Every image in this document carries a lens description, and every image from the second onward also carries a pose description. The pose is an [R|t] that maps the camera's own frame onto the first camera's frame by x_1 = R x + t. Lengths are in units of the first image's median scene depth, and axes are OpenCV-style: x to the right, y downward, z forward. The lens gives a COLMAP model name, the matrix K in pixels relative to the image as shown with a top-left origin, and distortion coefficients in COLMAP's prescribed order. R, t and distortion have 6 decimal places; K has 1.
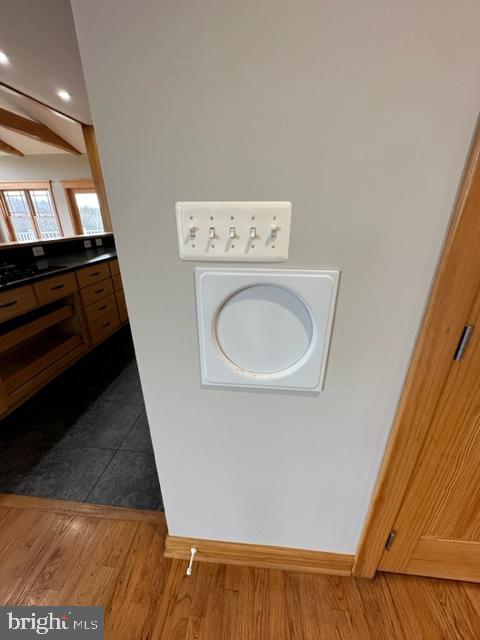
lens RADIAL K [[254.2, 0, 241.0], [0, 254.2, 318.3], [0, 0, 1]] dist [-0.009742, -0.000692]
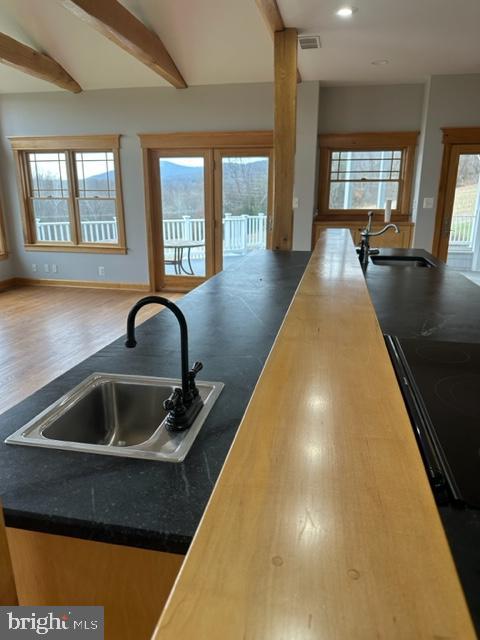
lens RADIAL K [[446.8, 0, 233.5], [0, 446.8, 326.4], [0, 0, 1]] dist [-0.028431, -0.009963]
pose [[0.992815, 0.046401, -0.110294, -0.380428], [-0.057114, 0.993737, -0.096050, -0.055394], [0.105146, 0.101660, 0.989247, 0.117361]]
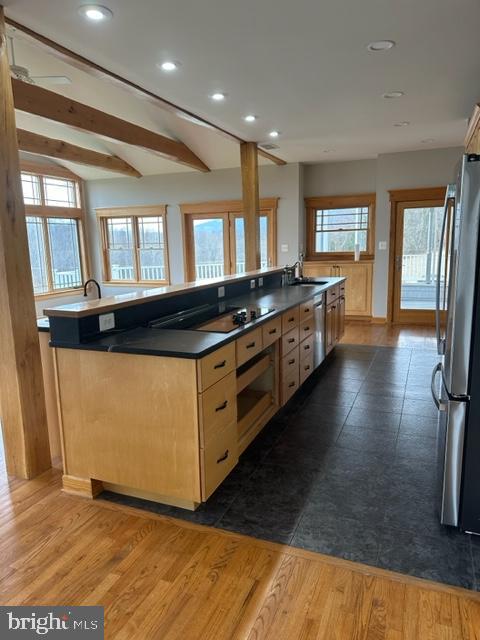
lens RADIAL K [[446.8, 0, 240.9], [0, 446.8, 320.7], [0, 0, 1]] dist [-0.028431, -0.009963]
pose [[0.955810, 0.036040, -0.291769, -0.123407], [-0.096146, 0.976202, -0.194386, 0.045232], [0.277819, 0.213849, 0.936528, -0.140205]]
